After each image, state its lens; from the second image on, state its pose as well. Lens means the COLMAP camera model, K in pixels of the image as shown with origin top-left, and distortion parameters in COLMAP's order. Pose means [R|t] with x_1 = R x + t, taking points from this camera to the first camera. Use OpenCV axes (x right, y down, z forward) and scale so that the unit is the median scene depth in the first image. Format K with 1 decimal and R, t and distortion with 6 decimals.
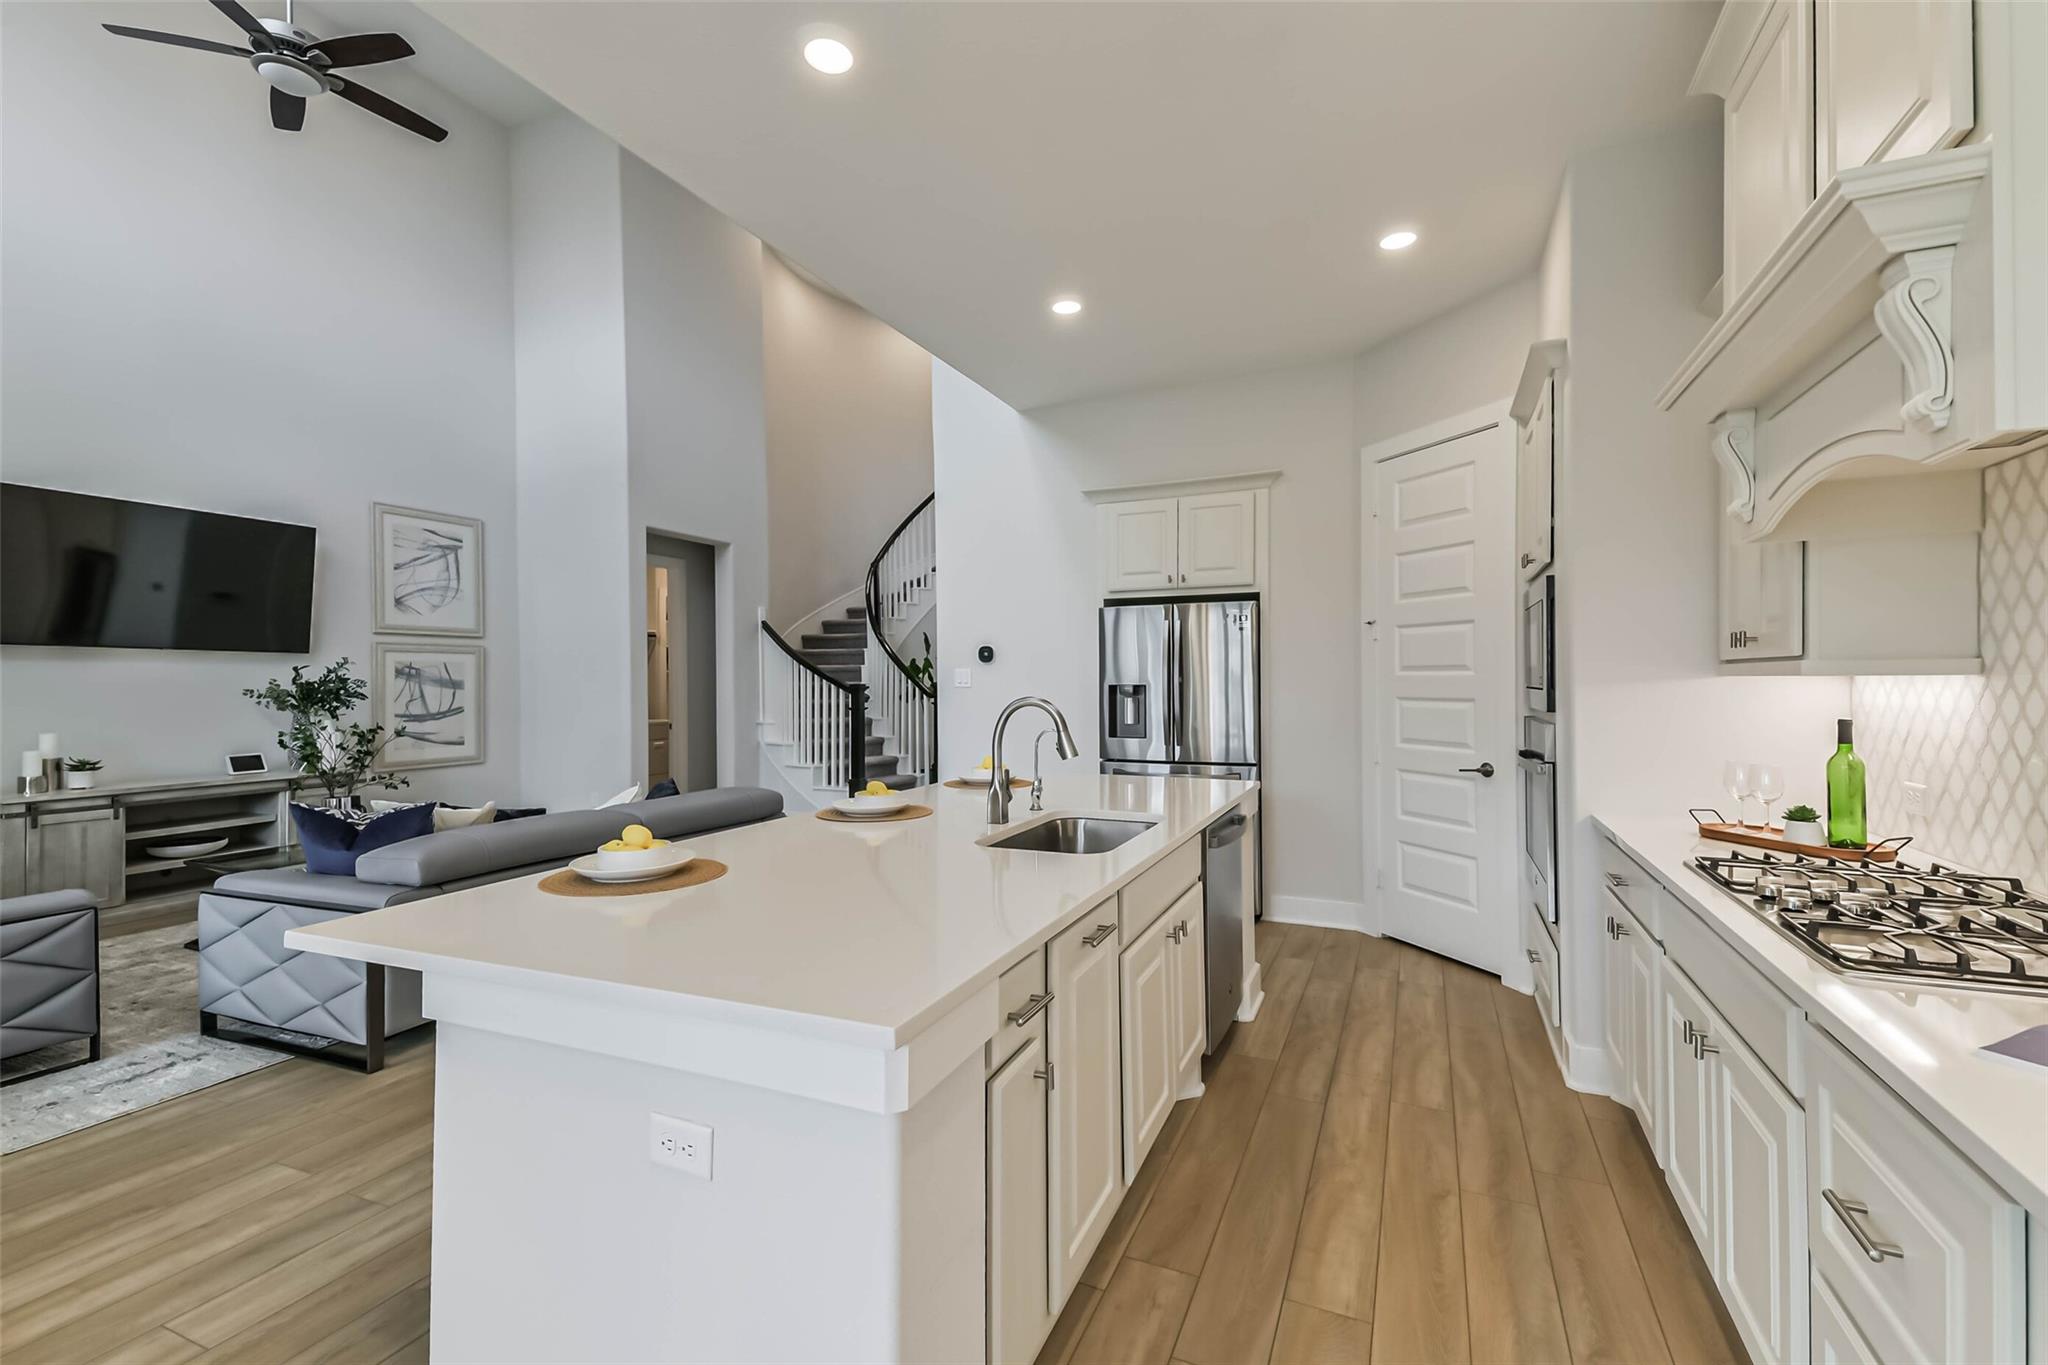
lens RADIAL K [[898.6, 0, 1031.6], [0, 898.6, 679.4], [0, 0, 1]] dist [0.019618, -0.000585]
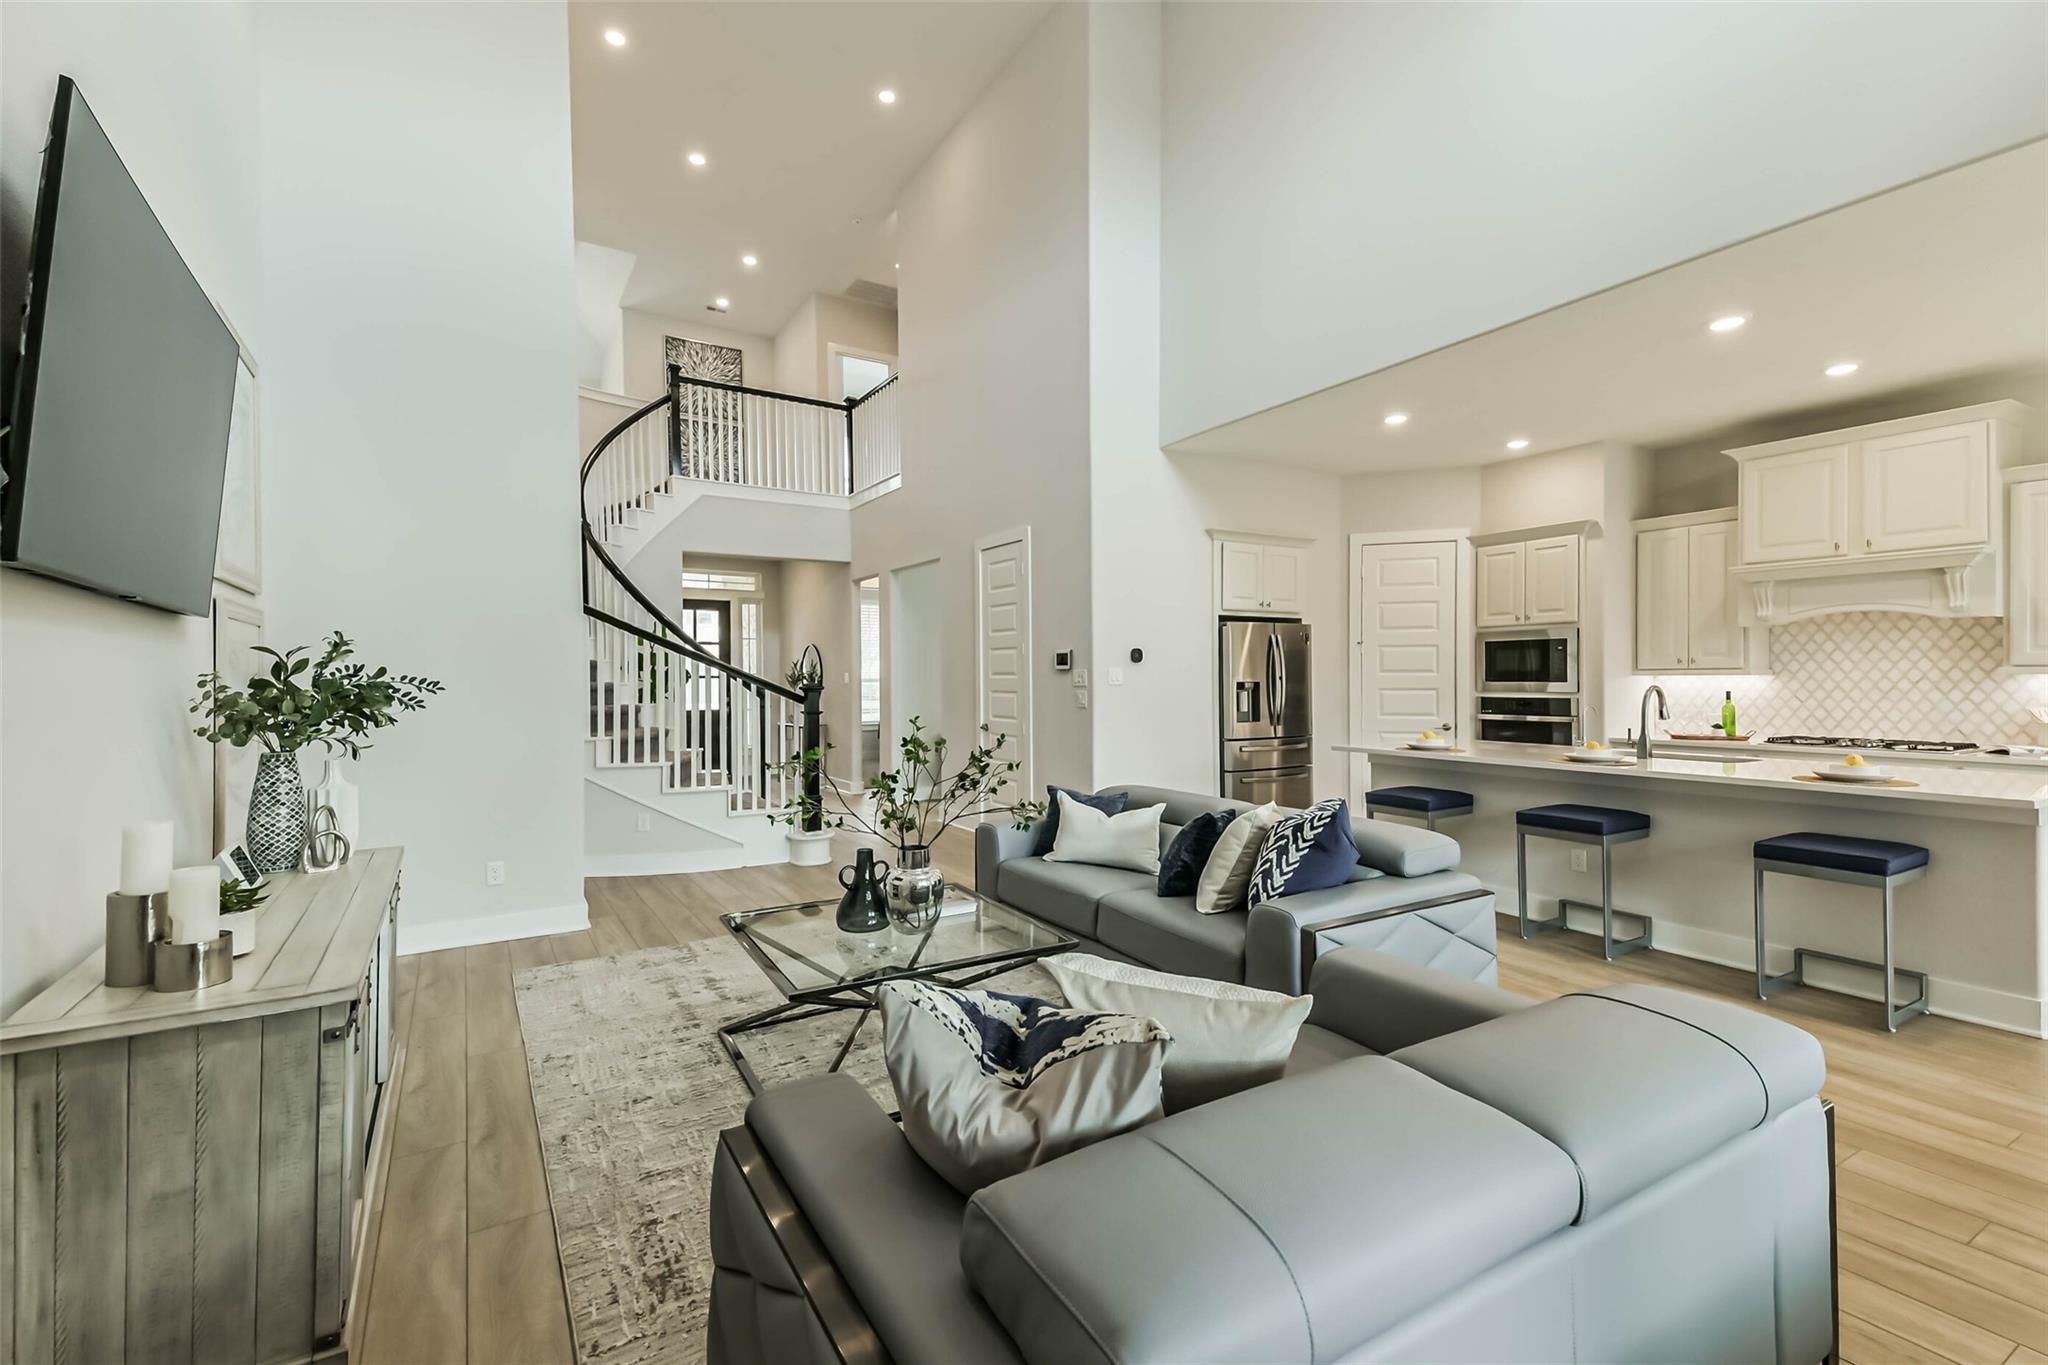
lens RADIAL K [[898.6, 0, 1024.6], [0, 898.6, 677.1], [0, 0, 1]] dist [0.019618, -0.000585]
pose [[0.559351, 0.002119, 0.828928, -1.300914], [0.002273, 0.999989, -0.004090, 0.003572], [-0.828928, 0.004172, 0.559340, 0.601110]]
